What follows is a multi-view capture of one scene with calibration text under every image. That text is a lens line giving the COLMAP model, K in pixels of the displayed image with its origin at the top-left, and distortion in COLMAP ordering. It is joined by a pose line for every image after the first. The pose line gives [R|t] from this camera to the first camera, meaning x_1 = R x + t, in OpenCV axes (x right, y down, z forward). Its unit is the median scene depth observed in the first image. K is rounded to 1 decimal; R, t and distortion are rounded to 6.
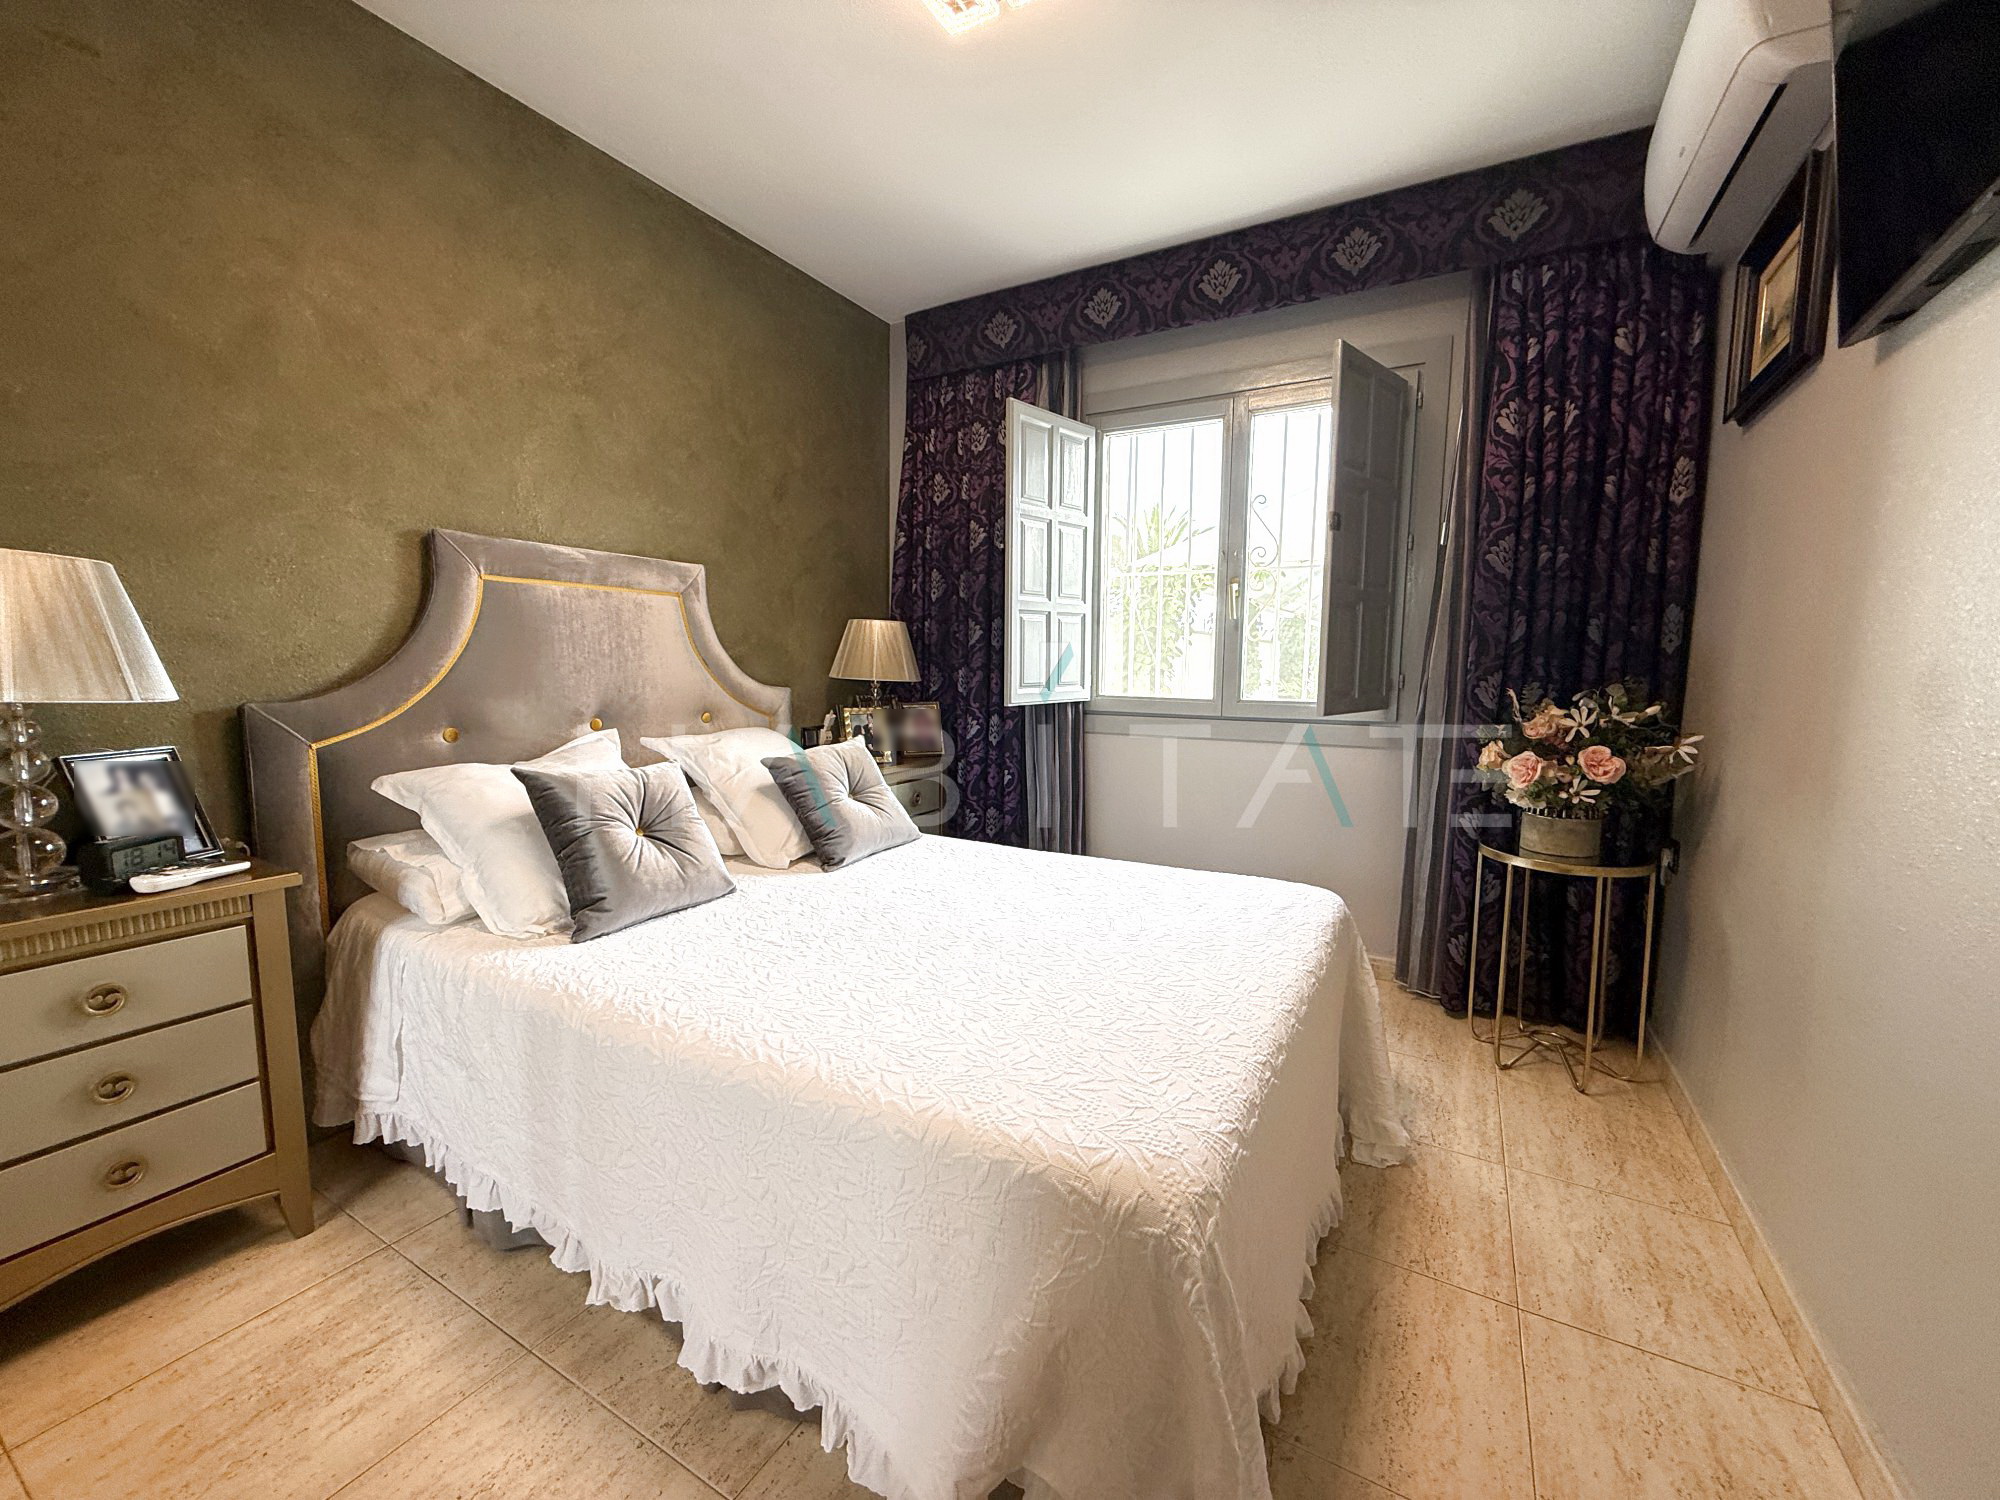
lens RADIAL K [[797.8, 0, 997.2], [0, 797.8, 744.3], [0, 0, 1]] dist [0.000708, -0.000323]
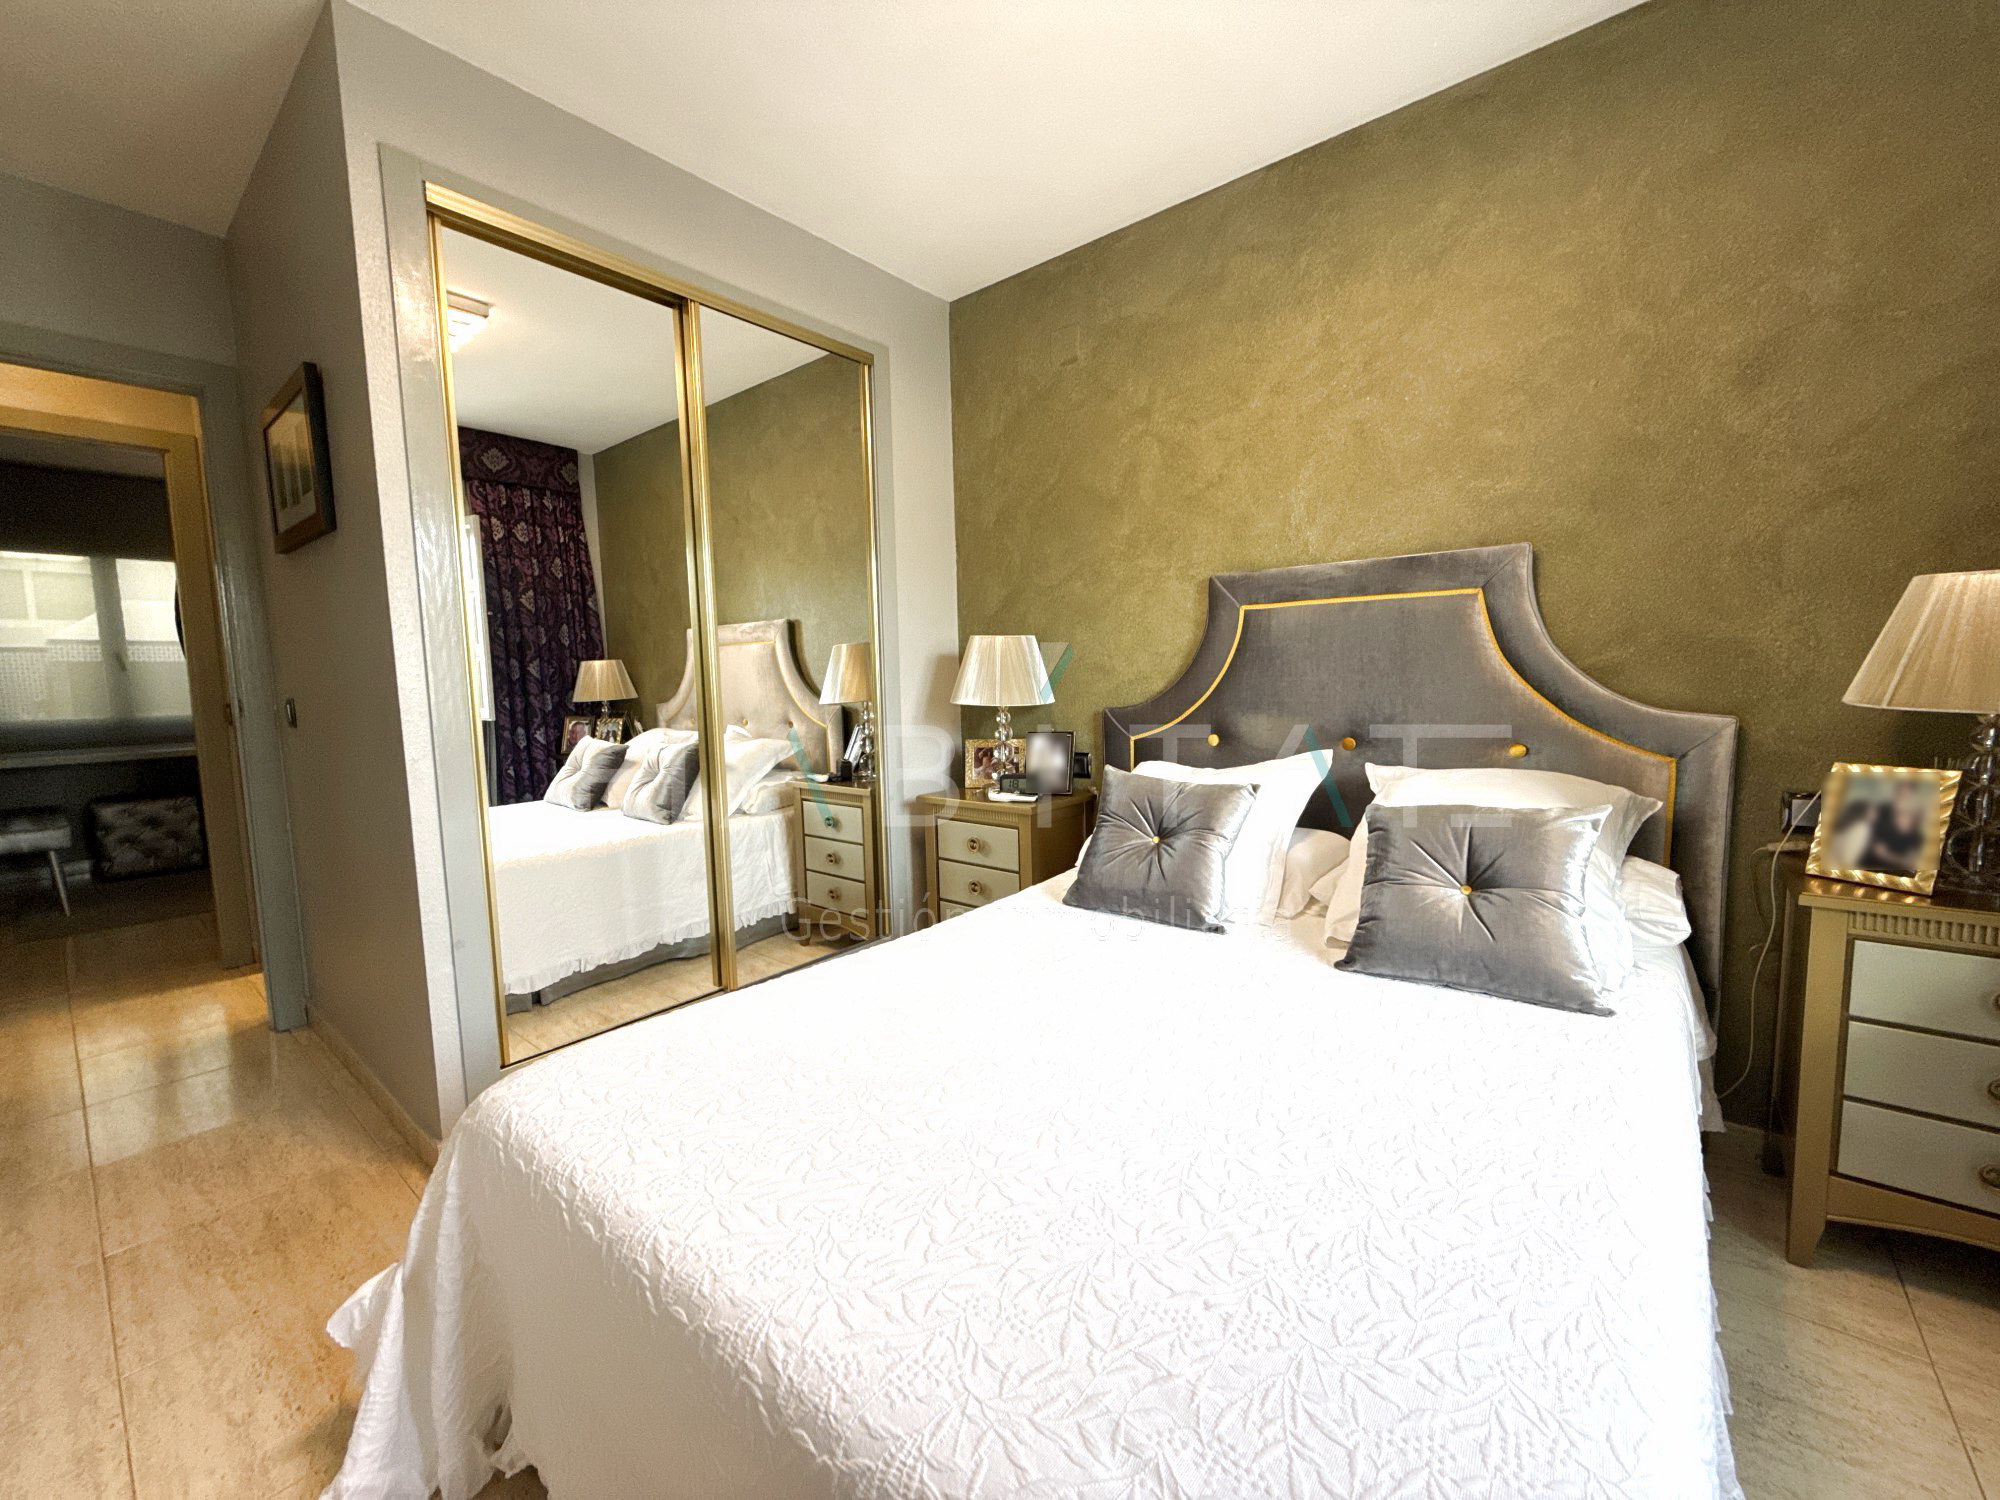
lens RADIAL K [[797.8, 0, 997.2], [0, 797.8, 746.8], [0, 0, 1]] dist [0.000708, -0.000323]
pose [[-0.170071, 0.076253, -0.982477, 0.491837], [-0.084071, 0.992244, 0.091564, -0.072303], [0.981839, 0.098170, -0.162341, 0.730256]]
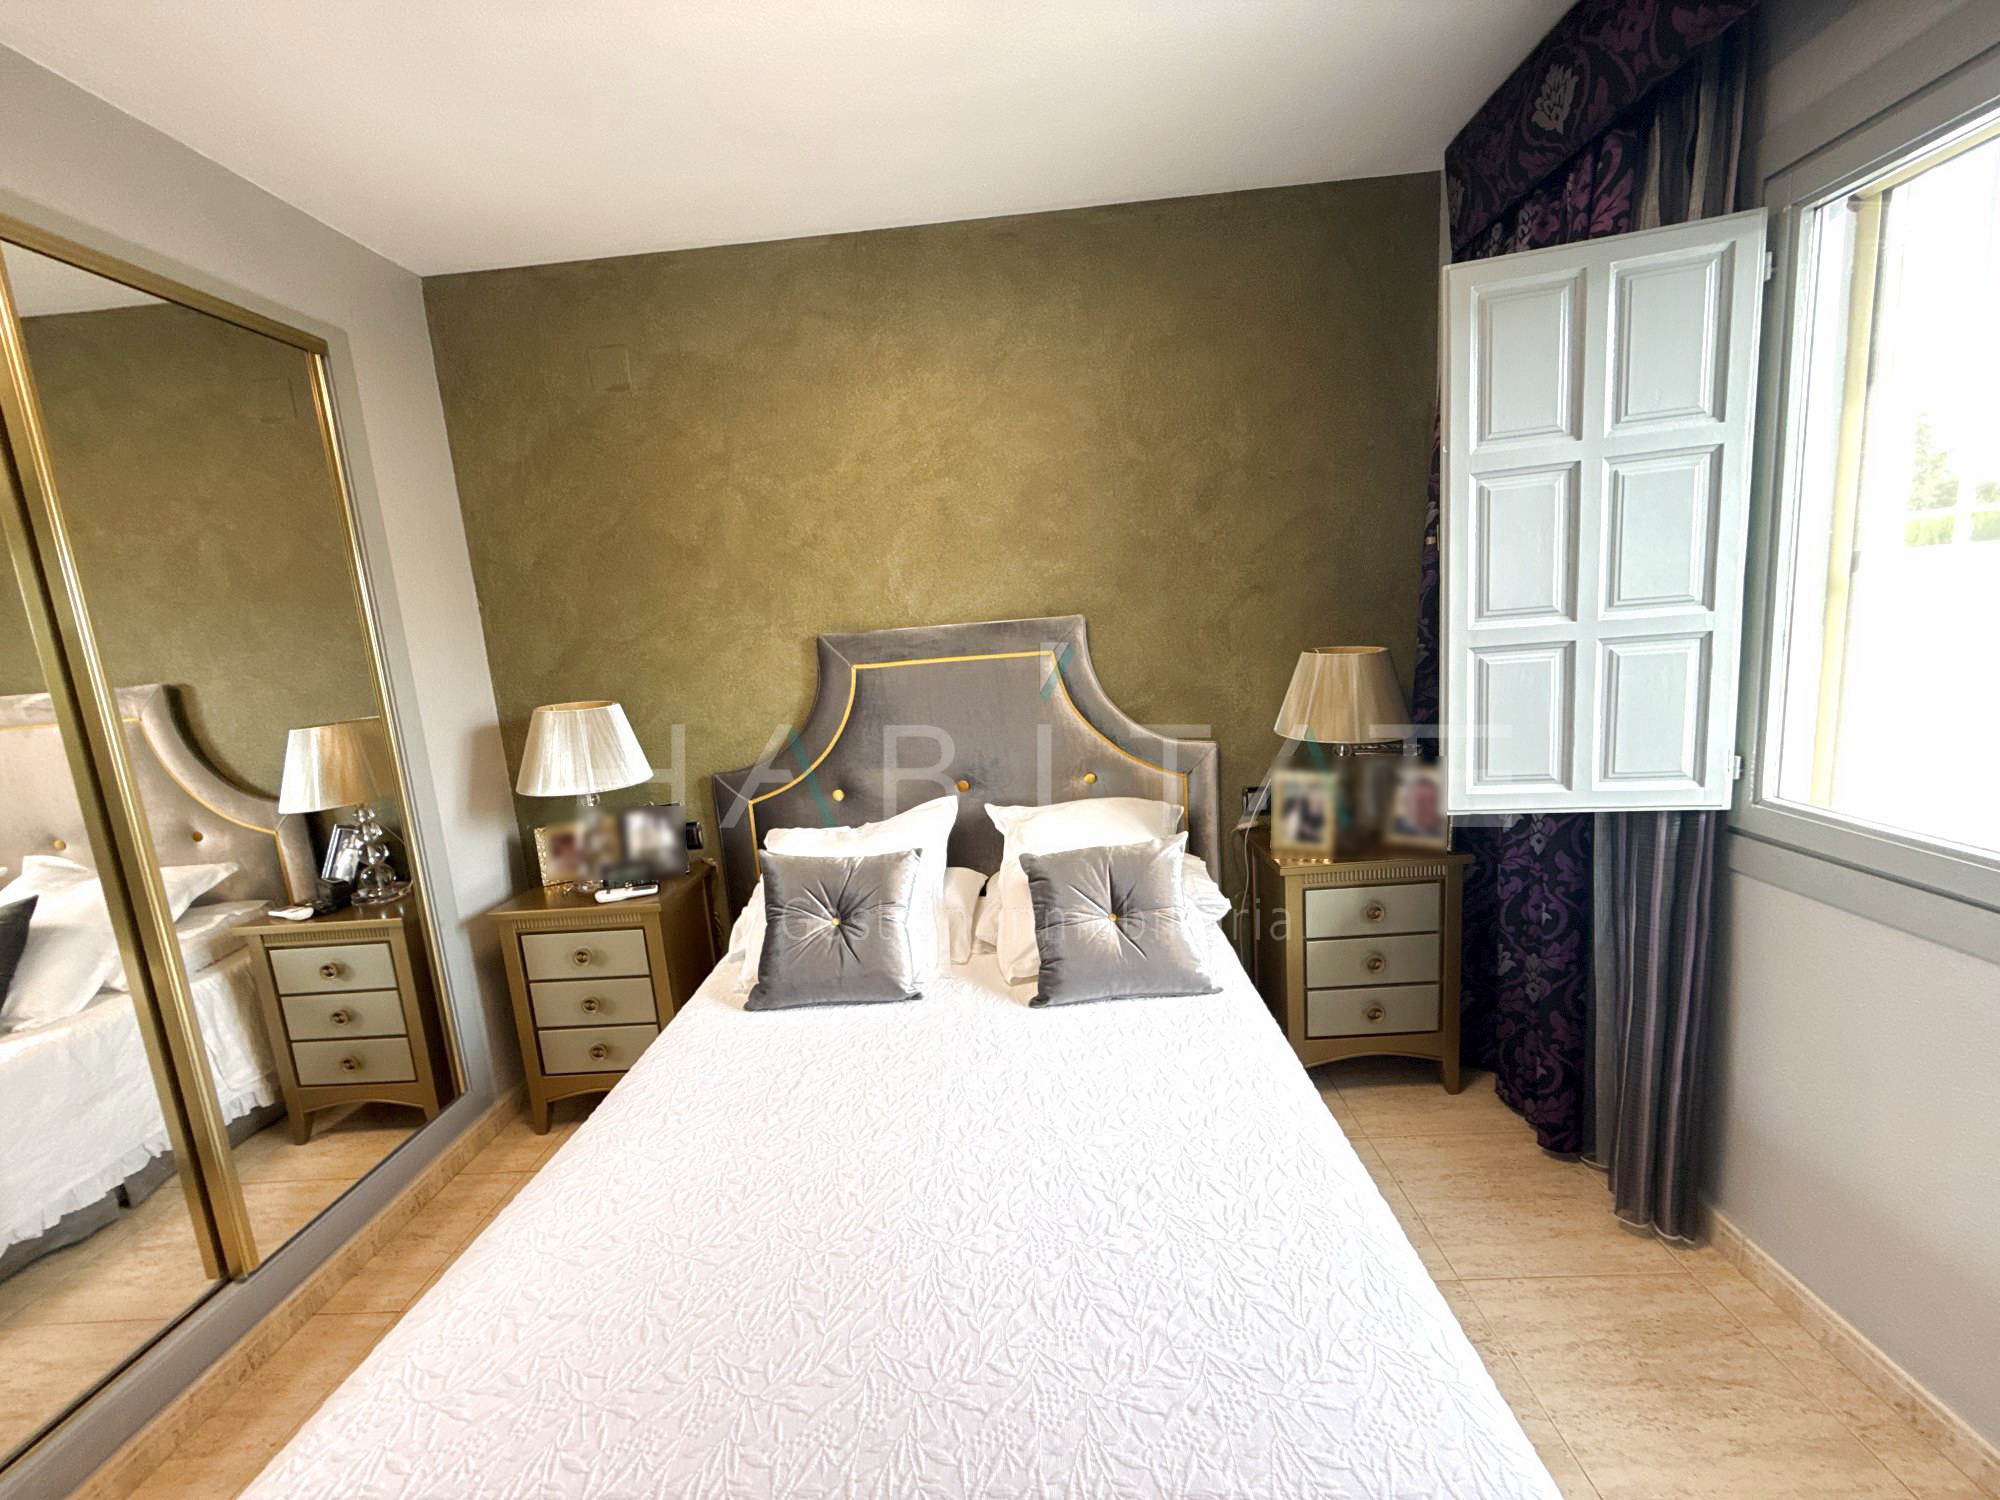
lens RADIAL K [[797.8, 0, 985.0], [0, 797.8, 742.7], [0, 0, 1]] dist [0.000708, -0.000323]
pose [[0.456627, 0.090343, -0.885059, 0.445383], [-0.012727, 0.995392, 0.095039, -0.181781], [0.889567, -0.032134, 0.455673, 0.530749]]
